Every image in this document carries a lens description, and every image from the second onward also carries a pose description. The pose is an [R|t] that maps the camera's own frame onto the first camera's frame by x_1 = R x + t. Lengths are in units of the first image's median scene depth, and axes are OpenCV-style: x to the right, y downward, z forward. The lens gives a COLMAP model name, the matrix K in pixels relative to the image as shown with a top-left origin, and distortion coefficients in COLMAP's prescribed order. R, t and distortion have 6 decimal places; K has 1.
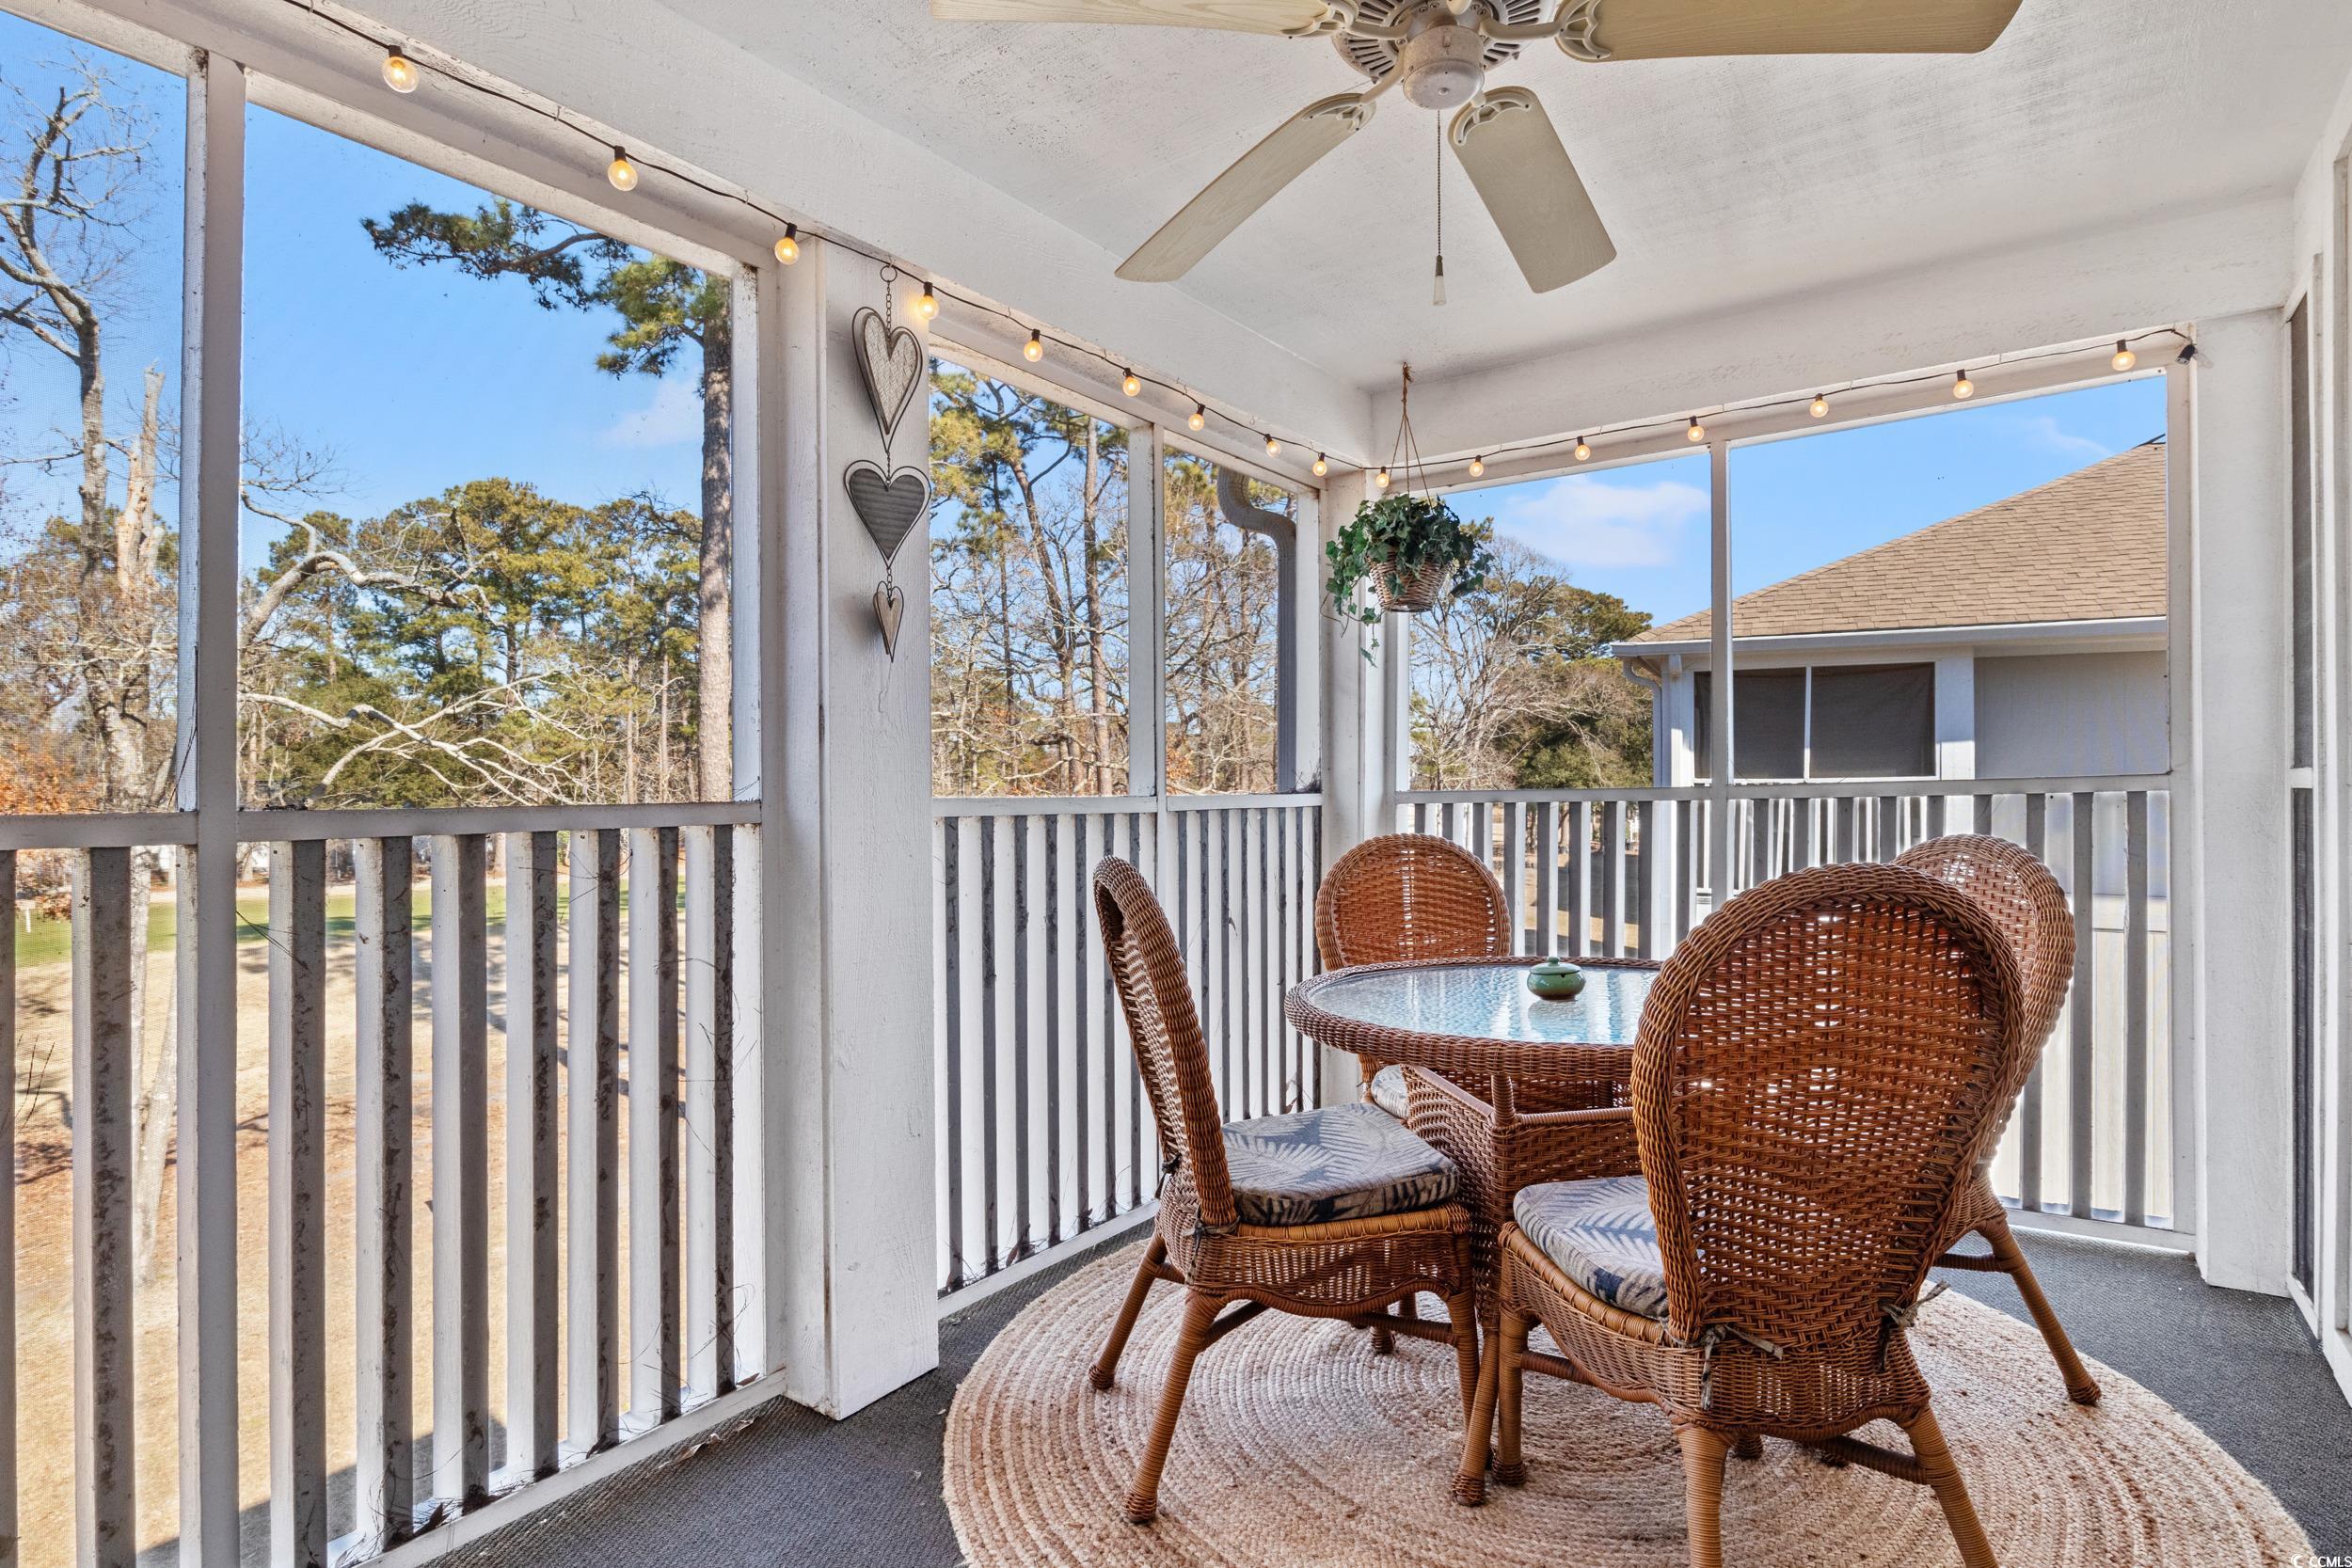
lens RADIAL K [[1172.0, 0, 1175.2], [0, 1172.0, 766.7], [0, 0, 1]] dist [-0.020919, 0.000118]
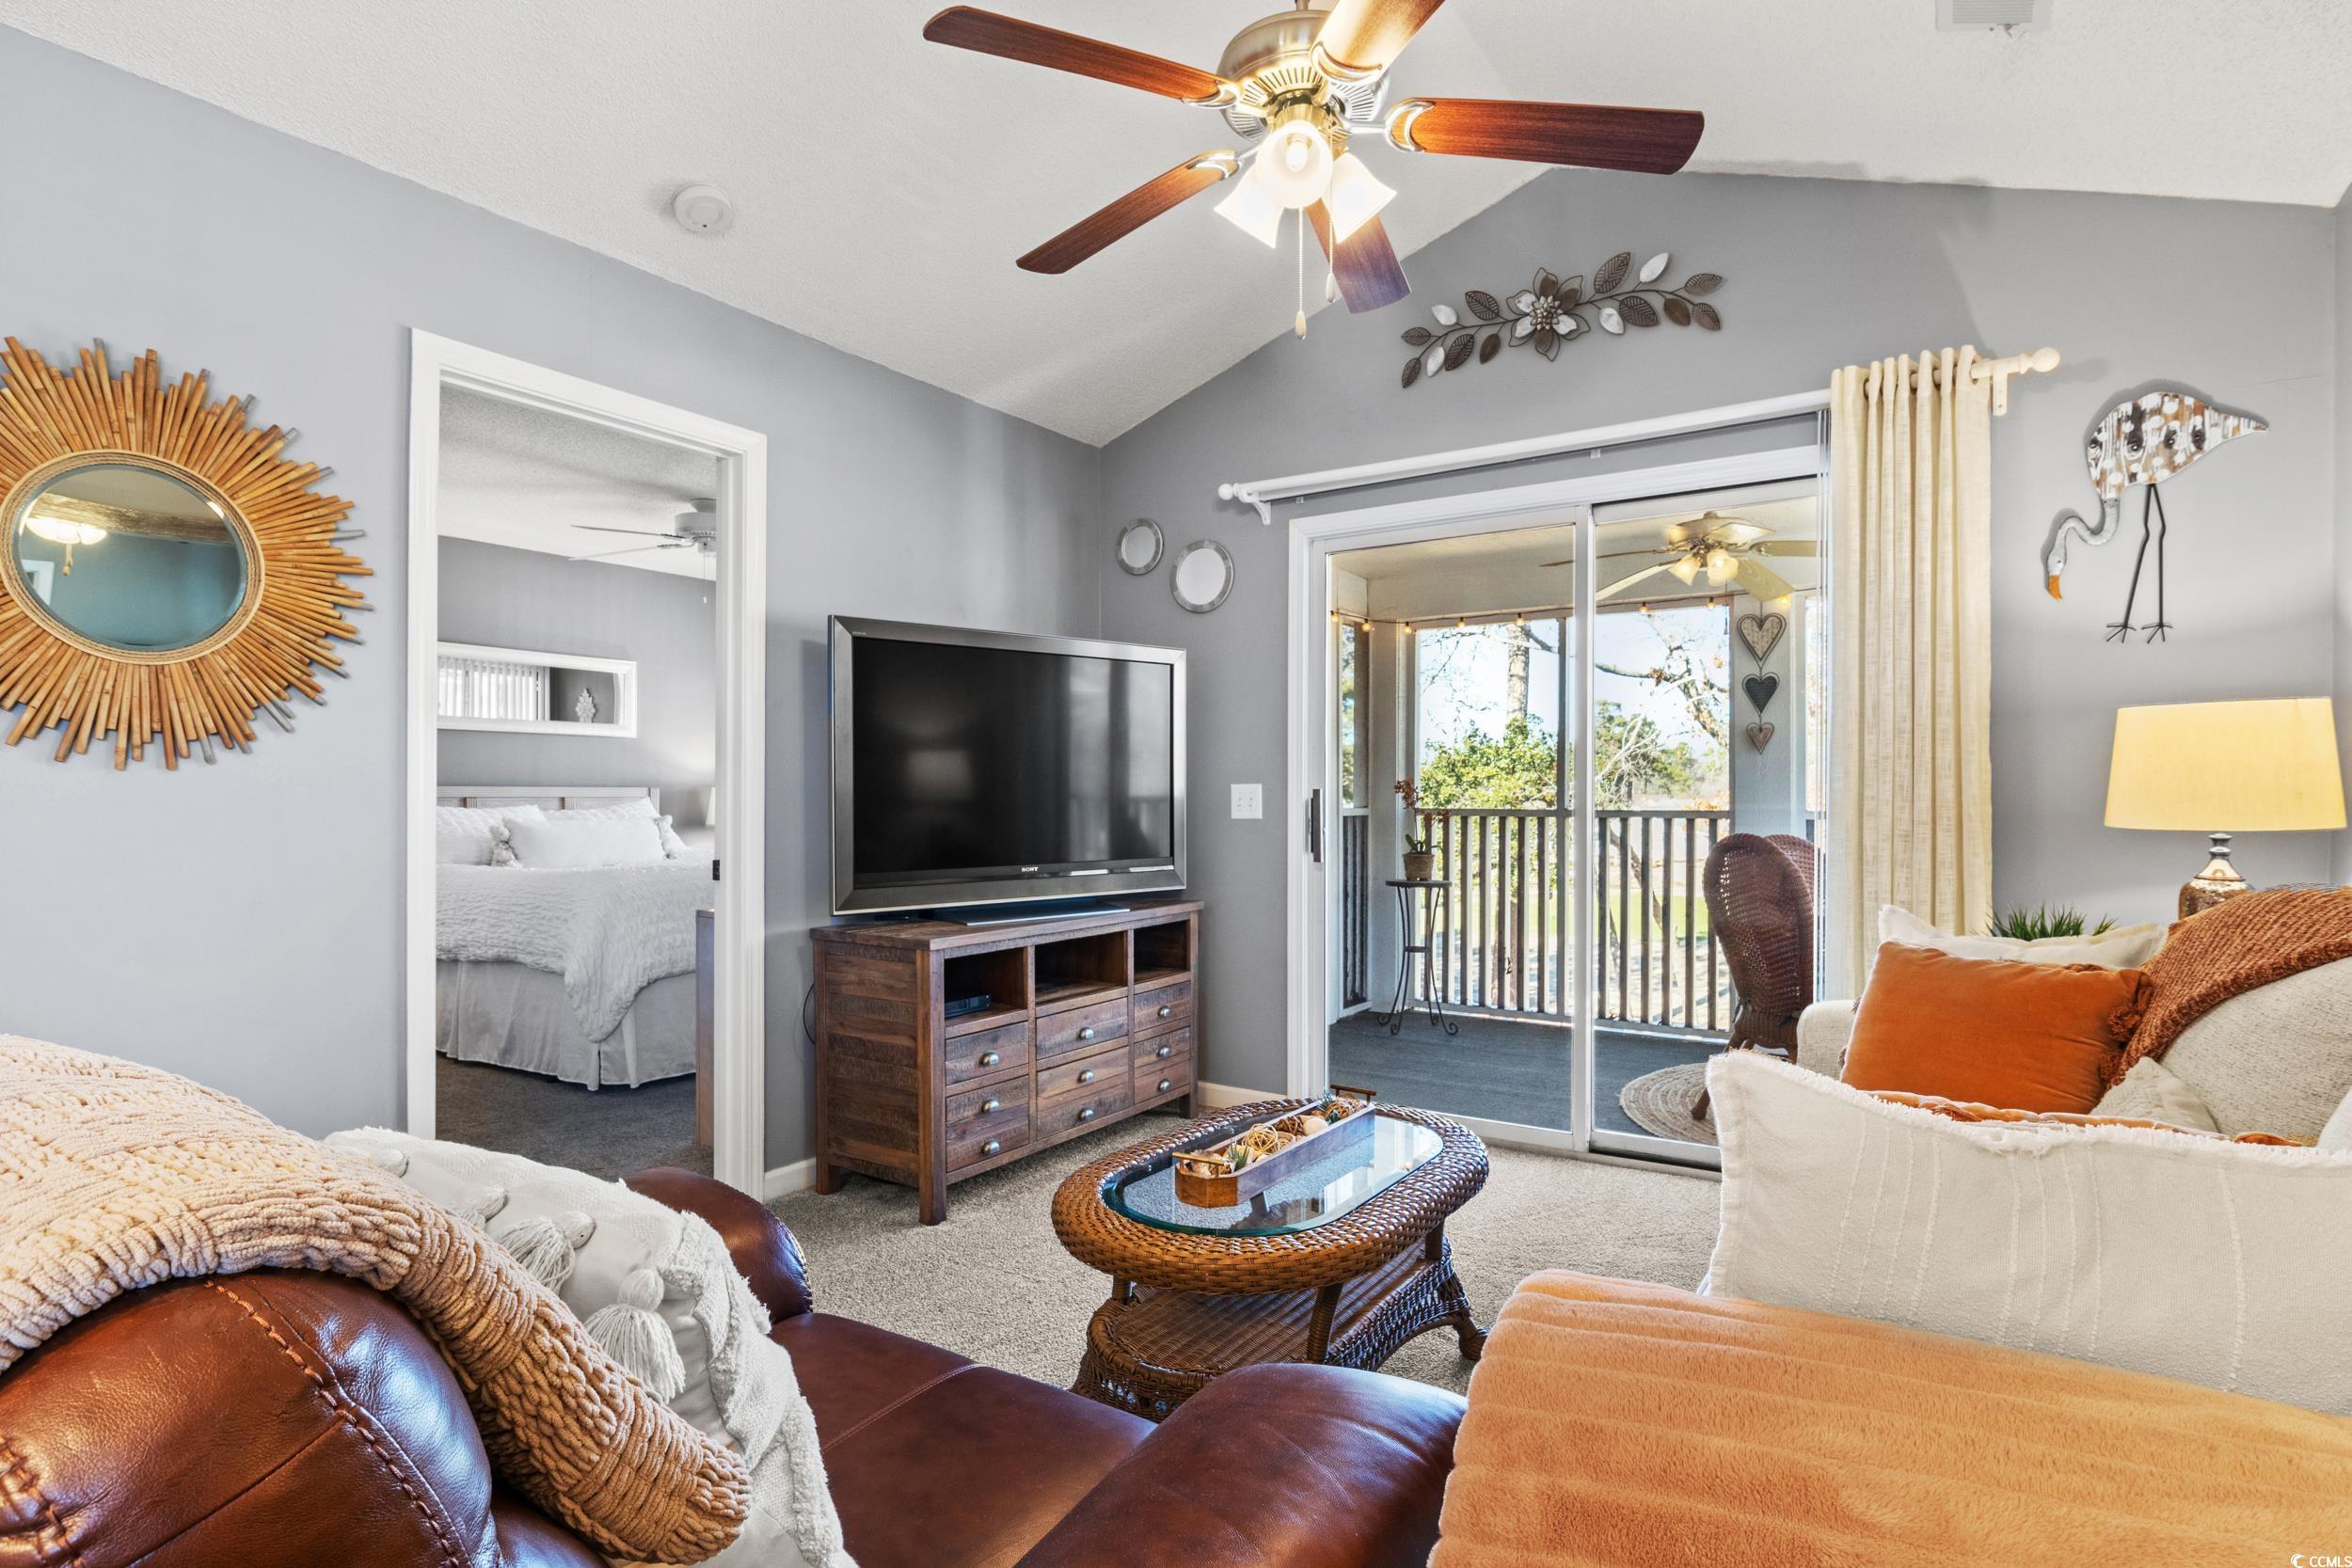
lens RADIAL K [[1179.0, 0, 1215.5], [0, 1179.0, 806.5], [0, 0, 1]] dist [-0.002498, -0.000931]
pose [[0.041663, 0.012664, -0.999051, 0.131719], [0.007769, 0.999885, 0.012998, -0.001285], [0.999102, -0.008303, 0.041560, -0.014939]]
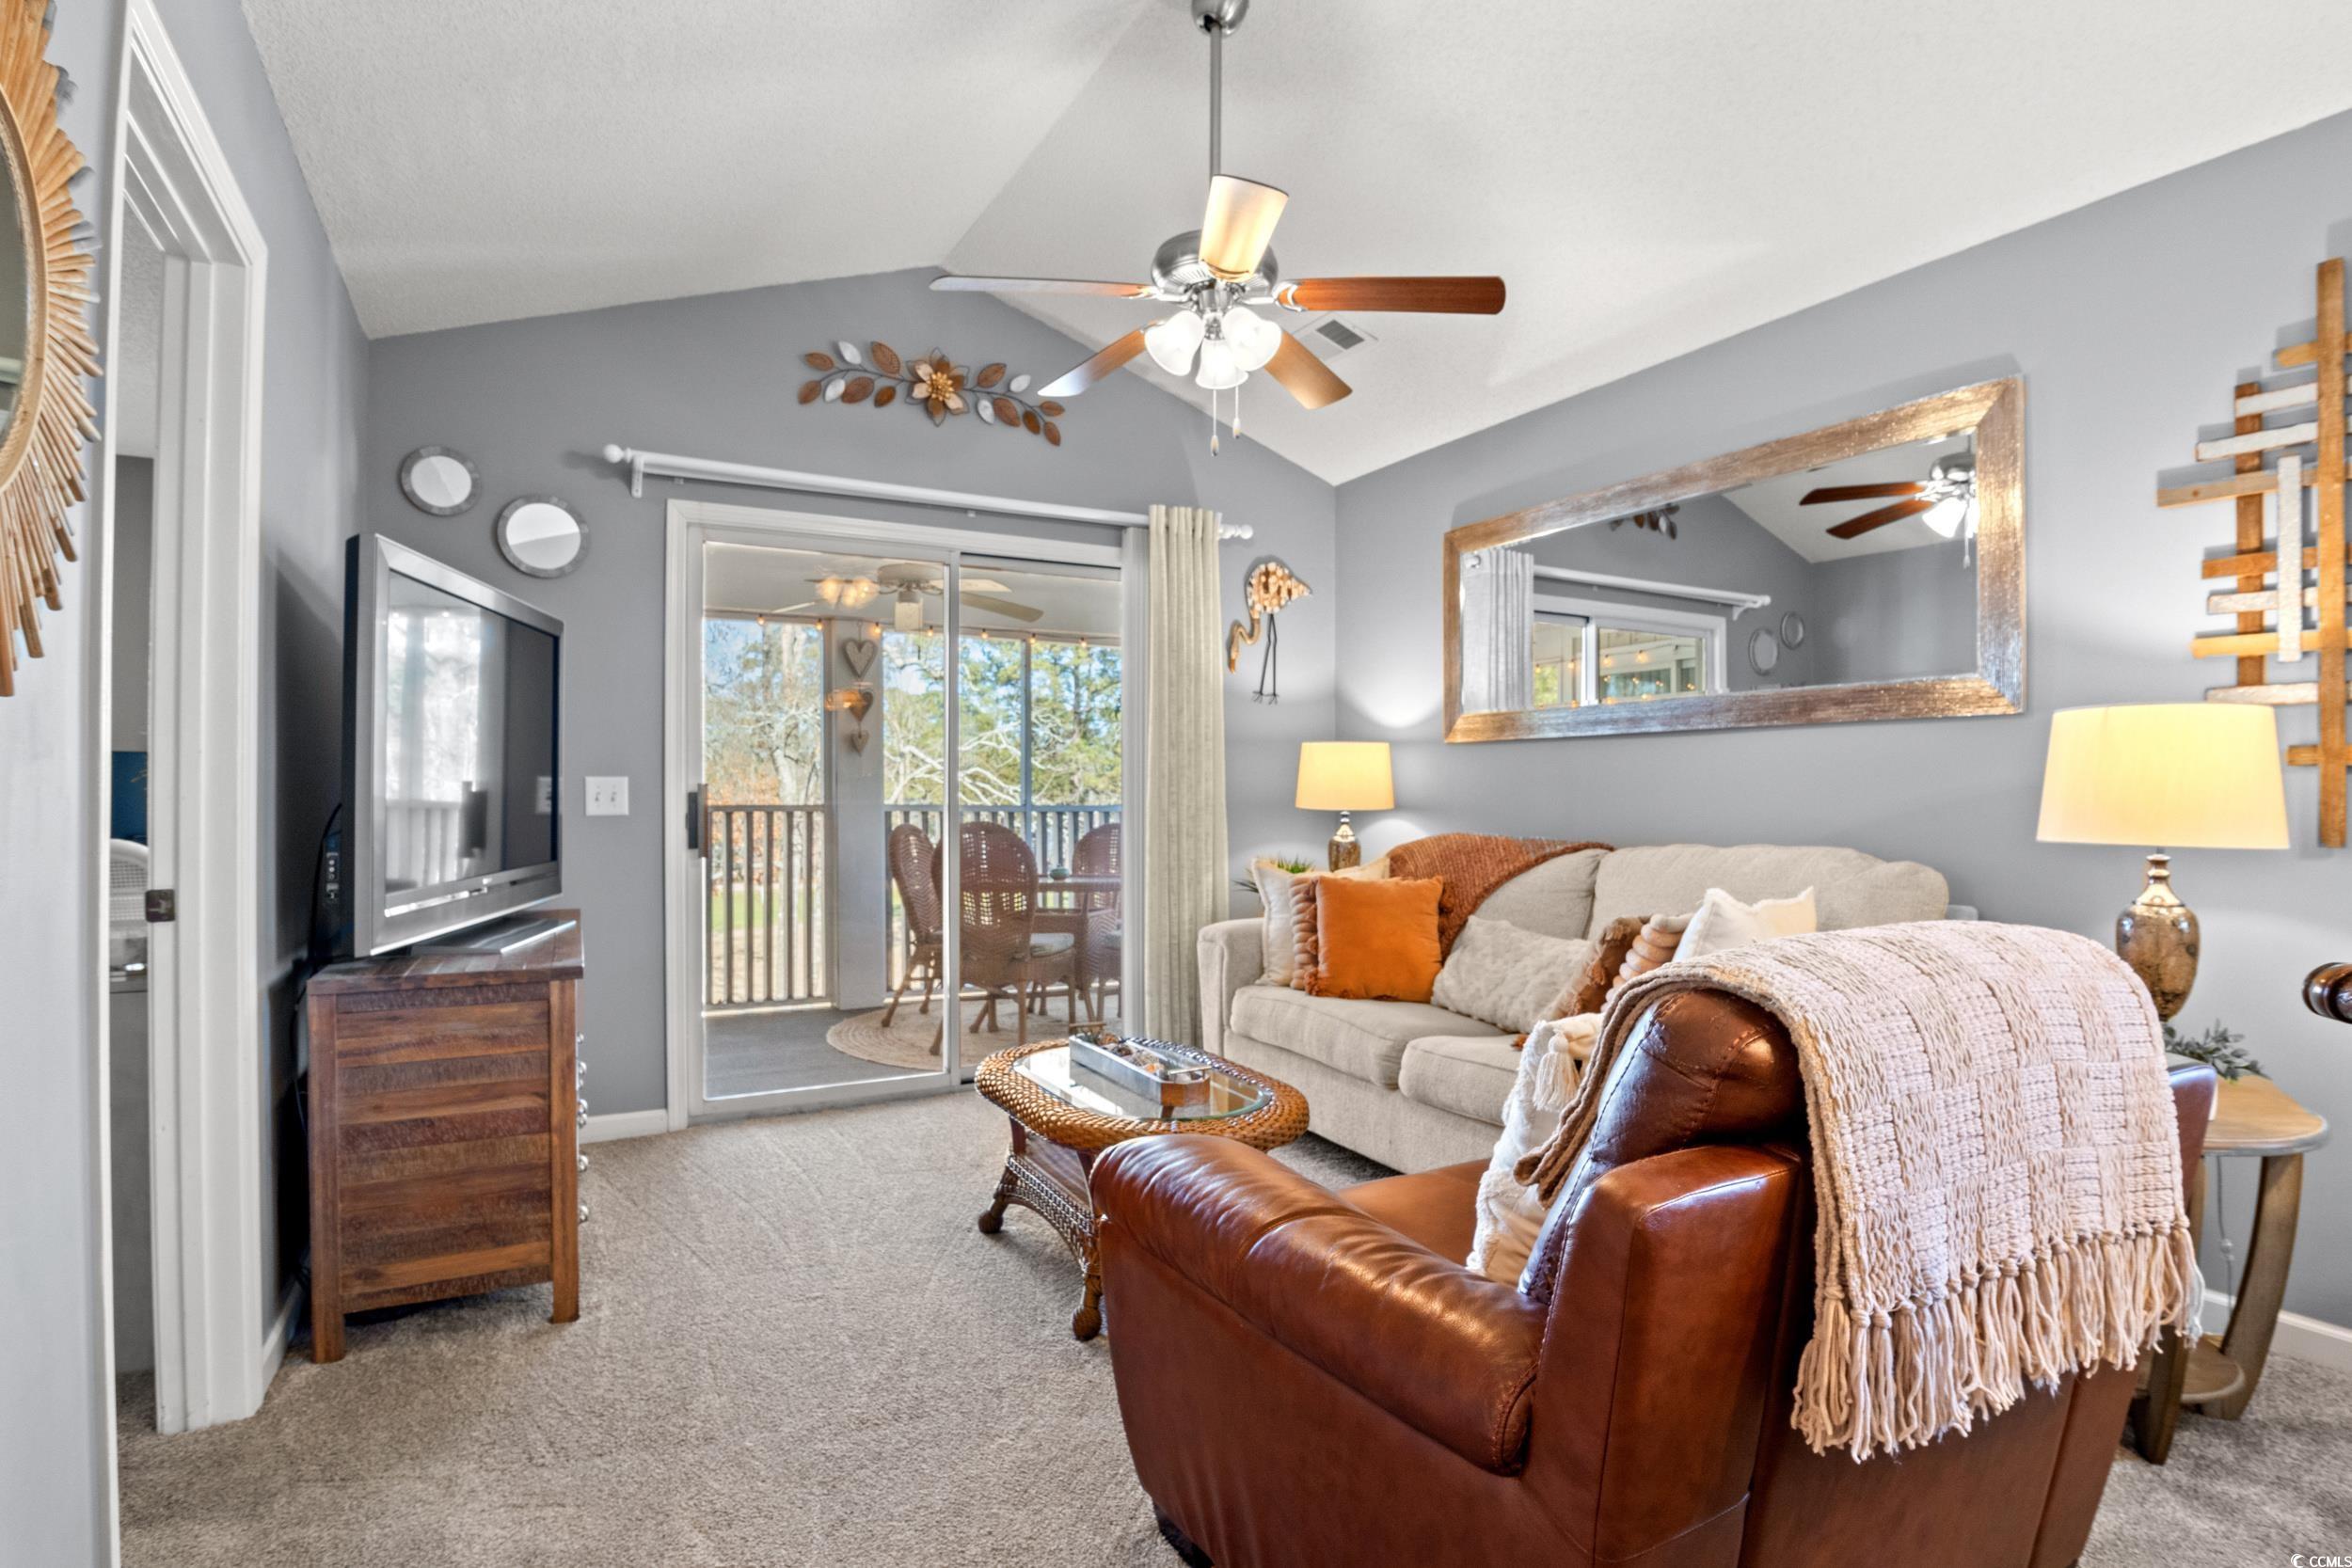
lens RADIAL K [[1188.1, 0, 1176.0], [0, 1188.1, 784.0], [0, 0, 1]] dist [-0.032962, -0.001185]
pose [[0.895215, 0.000234, -0.445634, 0.107525], [-0.000640, 1.000000, -0.000761, -0.001268], [0.445633, 0.000966, 0.895215, -0.078309]]
